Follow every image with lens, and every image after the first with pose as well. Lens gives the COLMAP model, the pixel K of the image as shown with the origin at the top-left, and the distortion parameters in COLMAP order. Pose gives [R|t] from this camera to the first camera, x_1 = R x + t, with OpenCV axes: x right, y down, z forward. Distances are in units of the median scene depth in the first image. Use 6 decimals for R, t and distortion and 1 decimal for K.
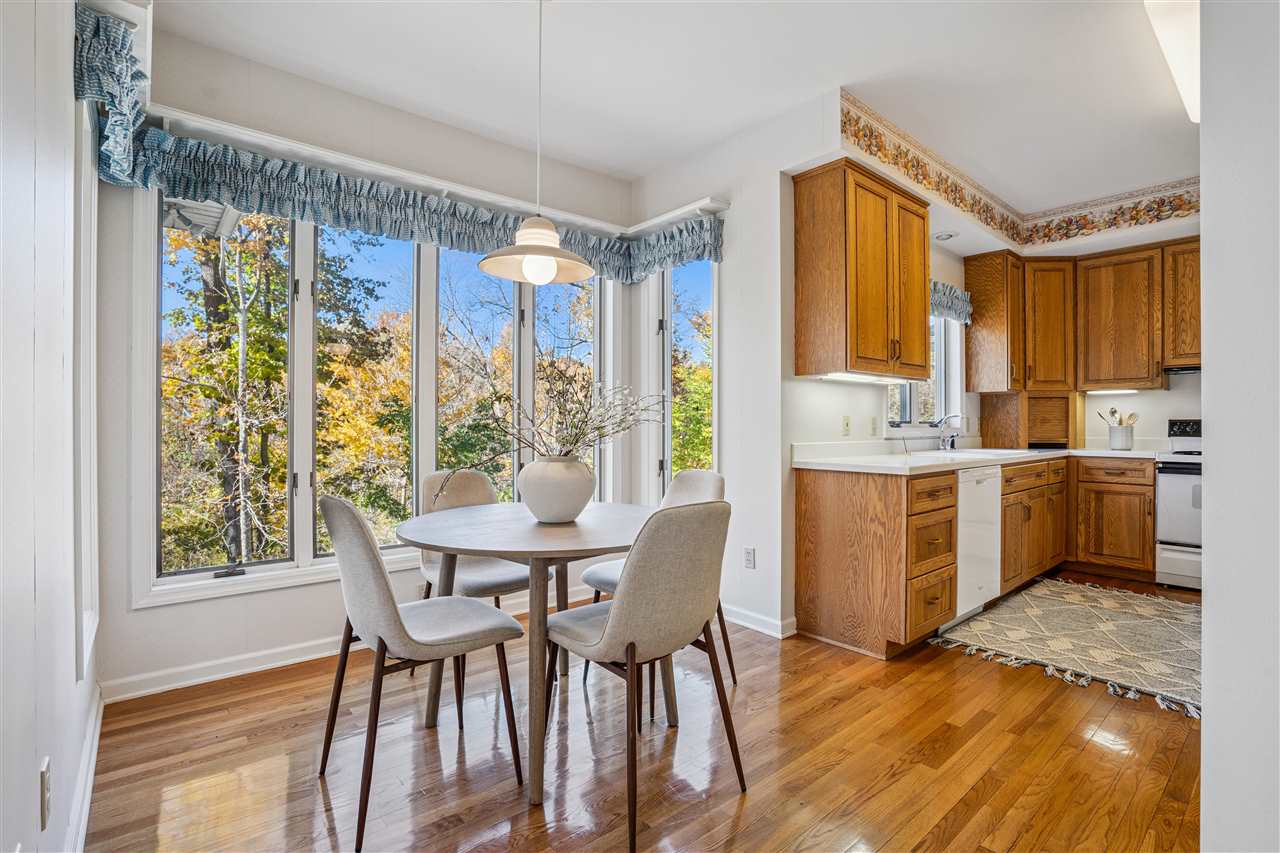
lens RADIAL K [[592.9, 0, 641.7], [0, 592.9, 425.3], [0, 0, 1]] dist [-0.003190, 0.000510]
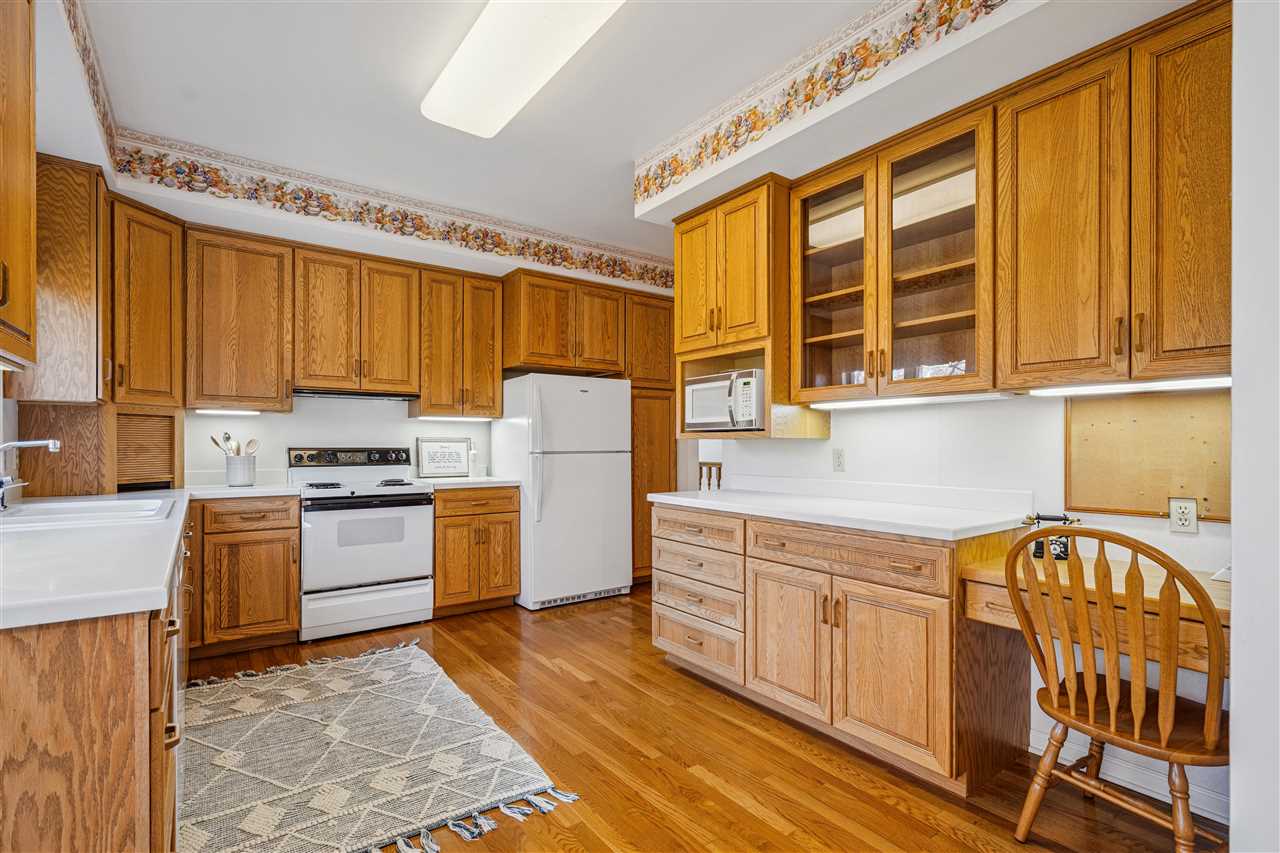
lens RADIAL K [[592.9, 0, 645.6], [0, 592.9, 445.5], [0, 0, 1]] dist [-0.003190, 0.000510]
pose [[0.057220, -0.004859, 0.998350, 0.050228], [-0.002204, 0.999985, 0.004993, -0.018917], [-0.998359, -0.002486, 0.057208, 0.436834]]
